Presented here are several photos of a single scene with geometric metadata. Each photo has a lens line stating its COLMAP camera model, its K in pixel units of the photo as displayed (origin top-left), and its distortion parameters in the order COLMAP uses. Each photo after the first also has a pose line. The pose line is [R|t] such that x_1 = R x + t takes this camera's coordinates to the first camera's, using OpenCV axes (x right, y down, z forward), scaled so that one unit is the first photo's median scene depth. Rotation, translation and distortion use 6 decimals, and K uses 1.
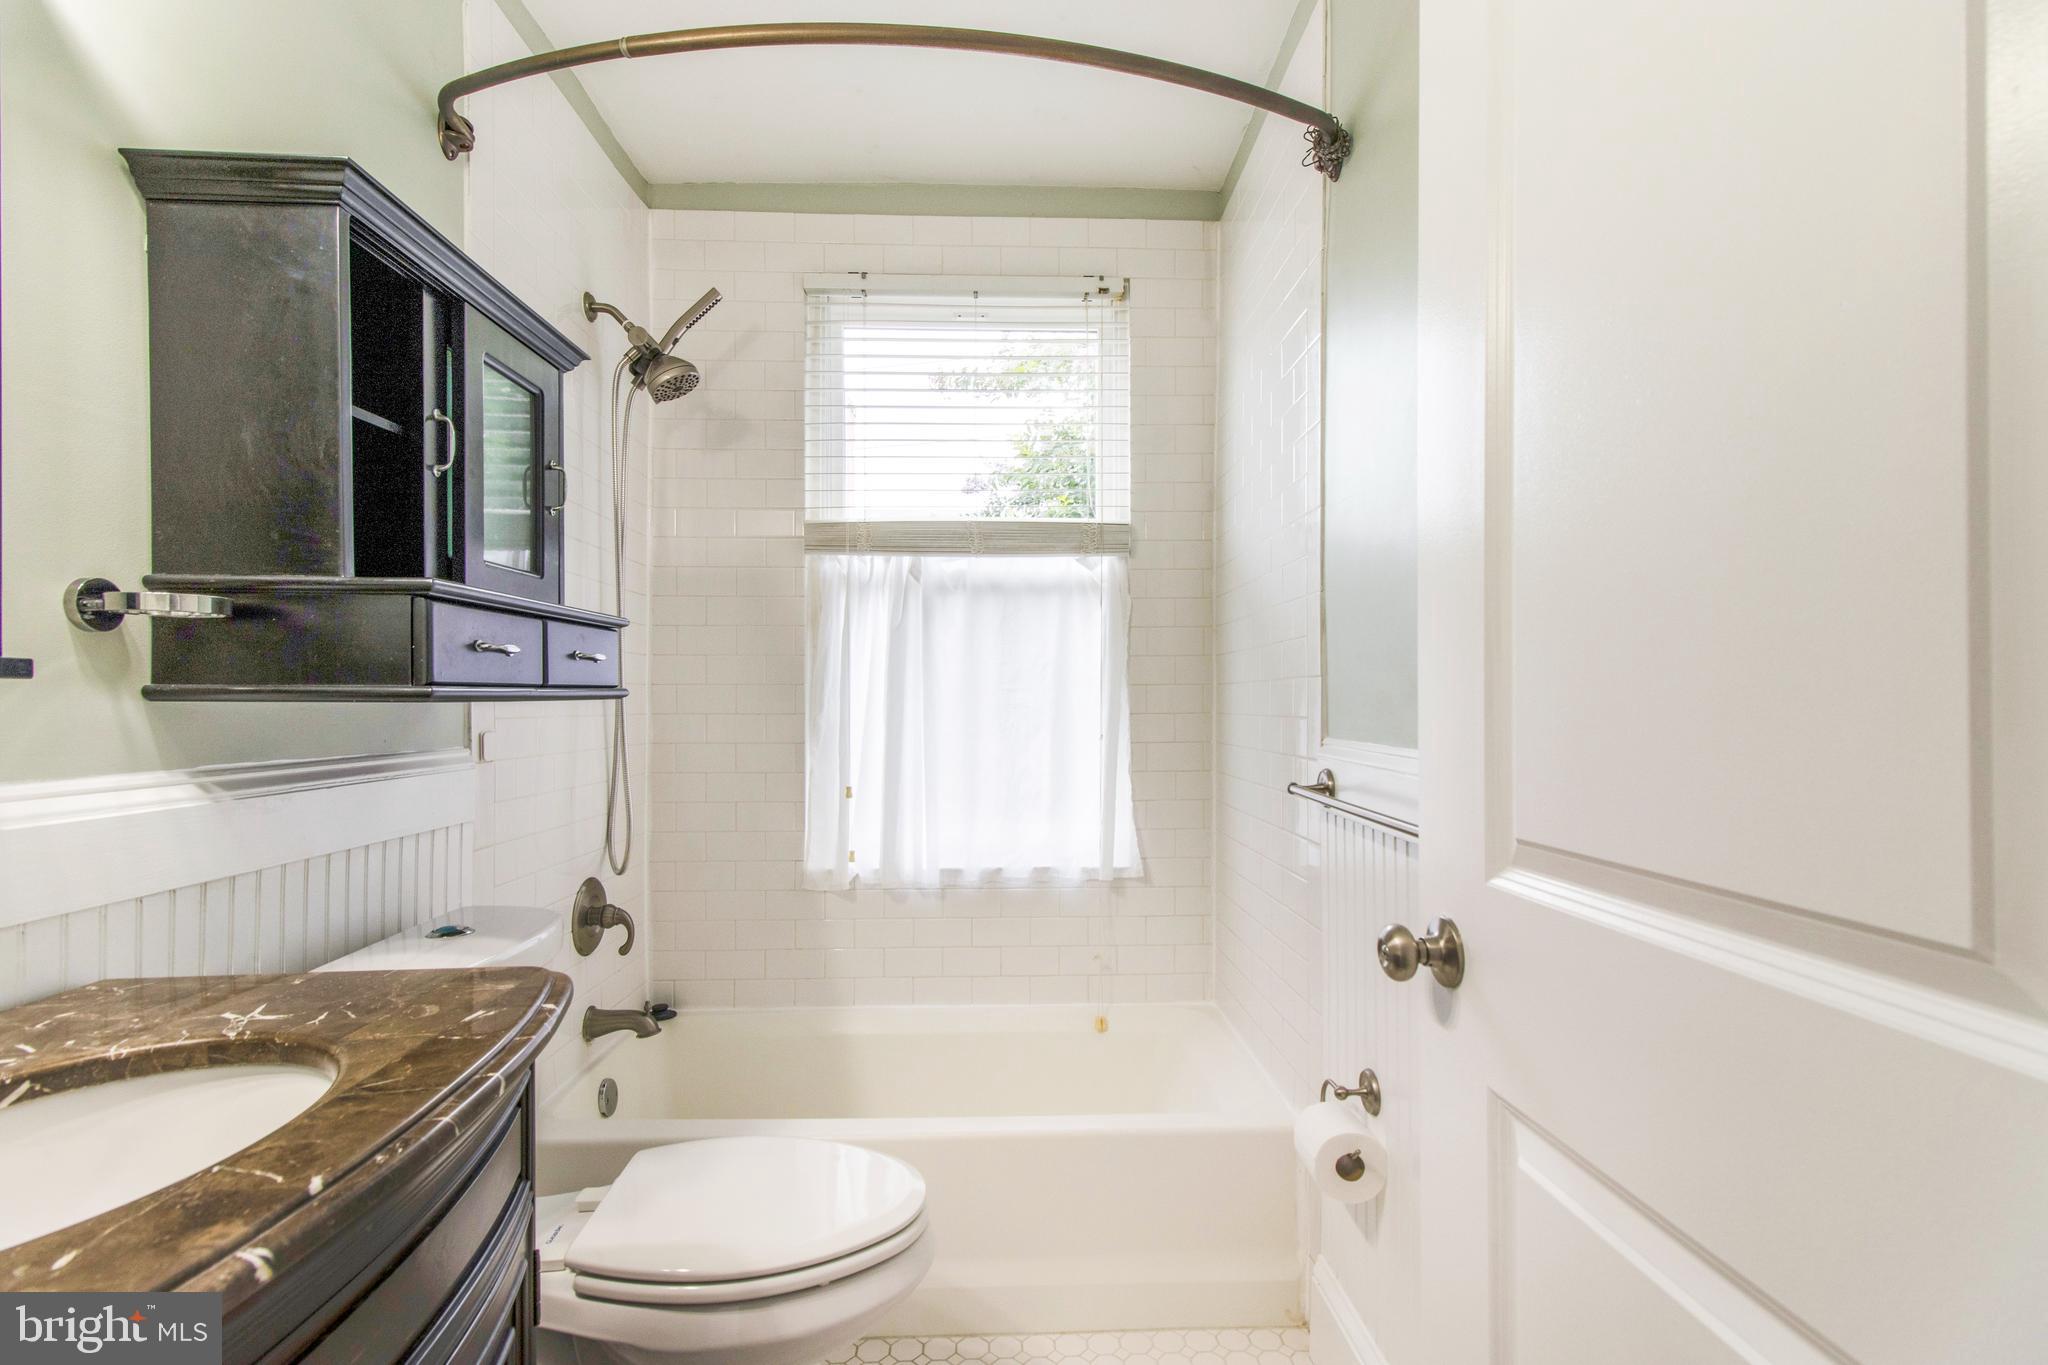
lens RADIAL K [[950.0, 0, 1026.9], [0, 950.0, 708.6], [0, 0, 1]] dist [0.025370, -0.011571]
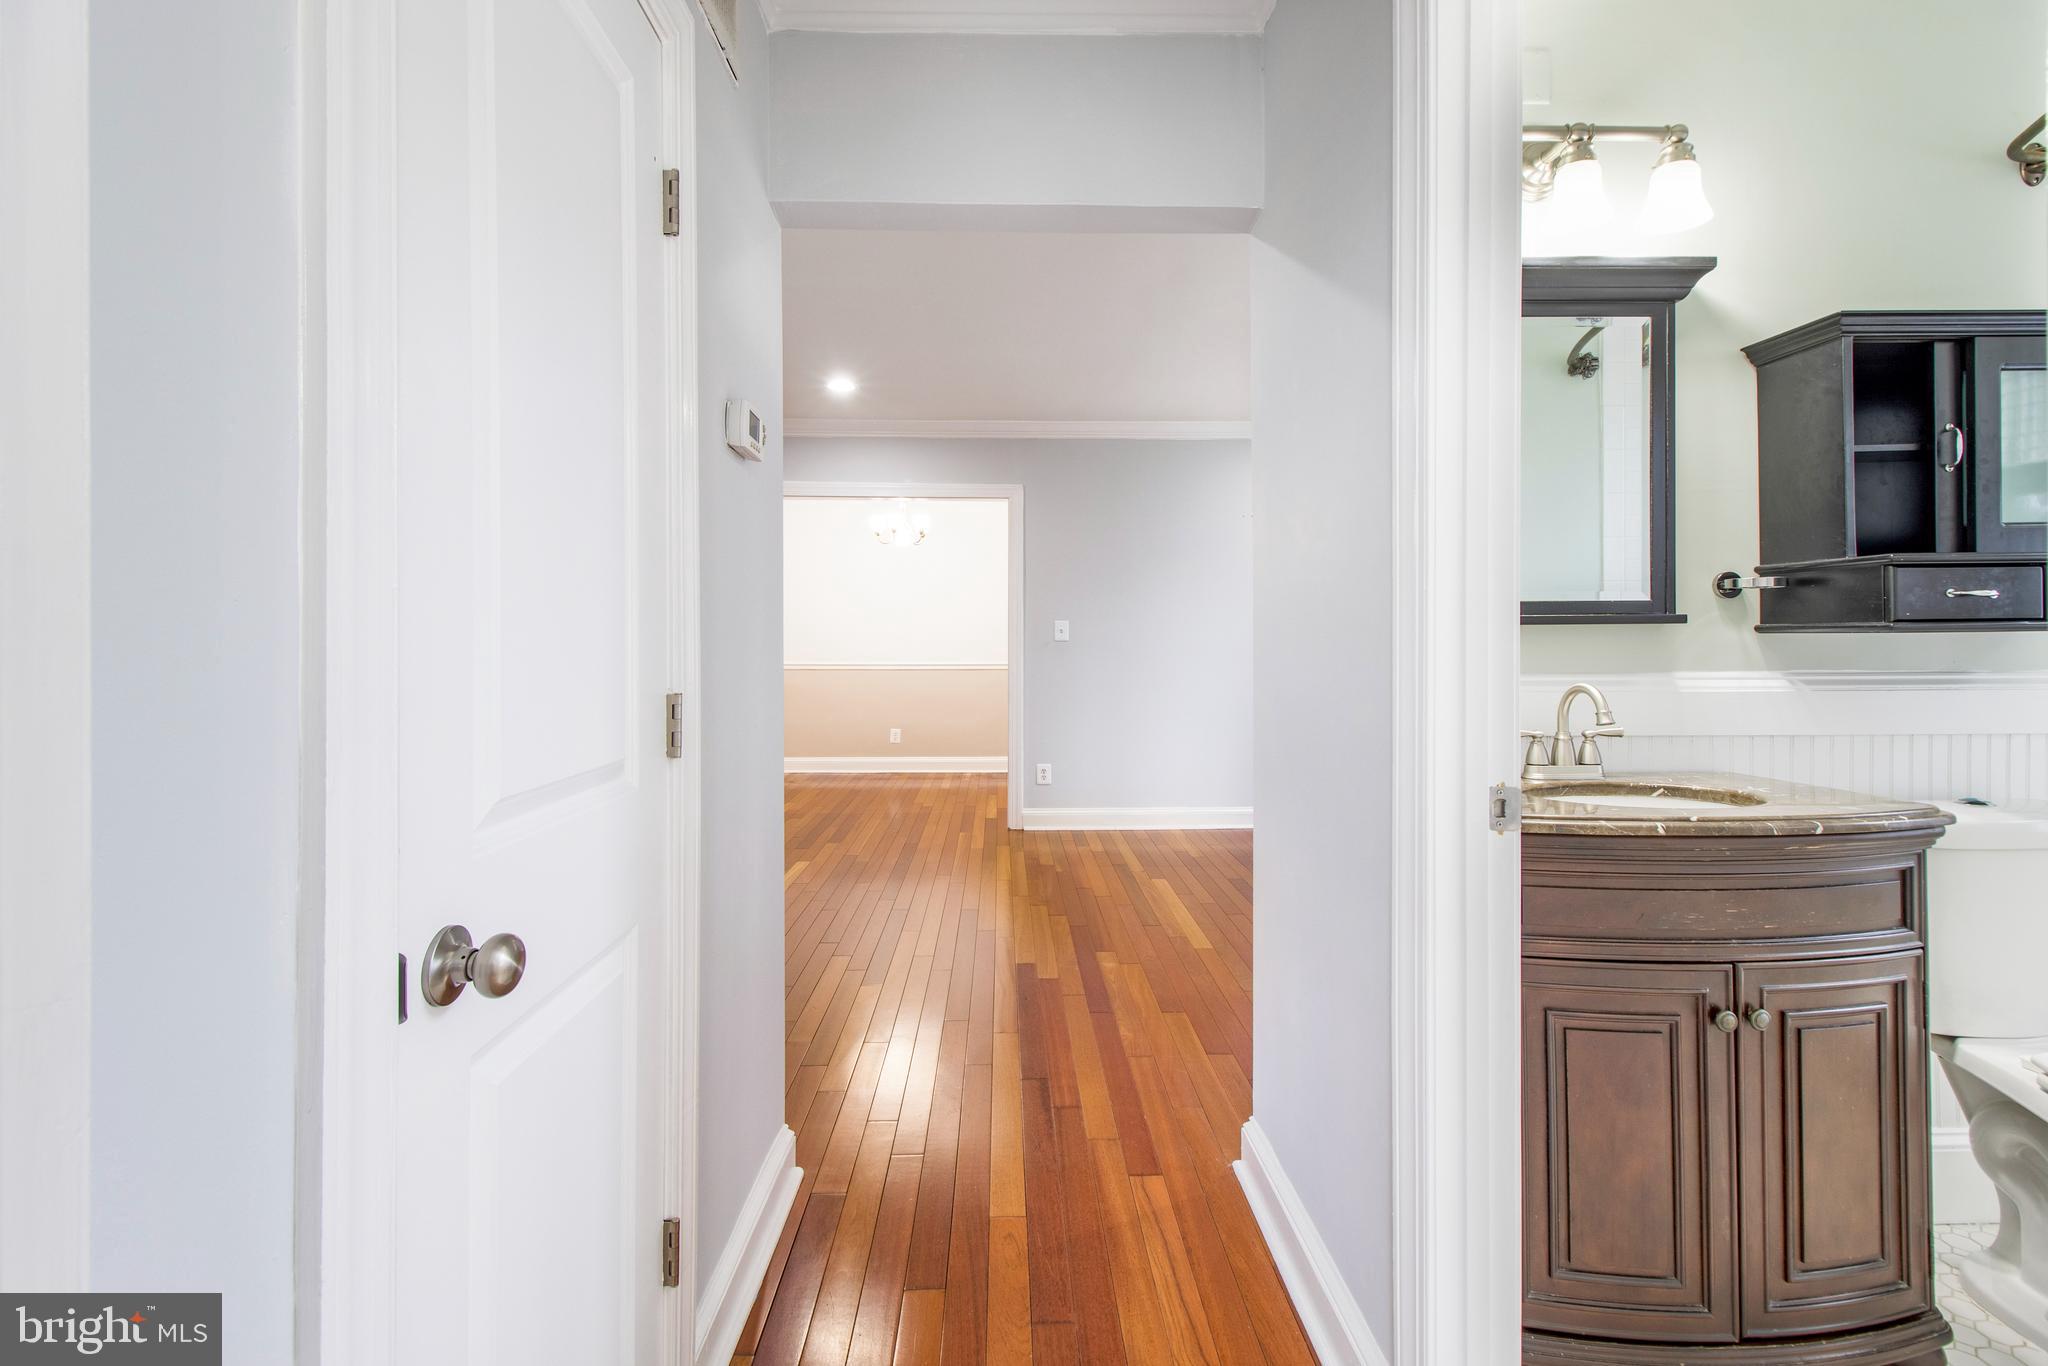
lens RADIAL K [[964.9, 0, 1019.8], [0, 964.9, 650.2], [0, 0, 1]] dist [0.024974, -0.012731]
pose [[-0.009756, 0.005228, -0.999939, 0.997482], [0.001652, 0.999985, 0.005212, 0.013127], [0.999951, -0.001601, -0.009764, -0.418313]]
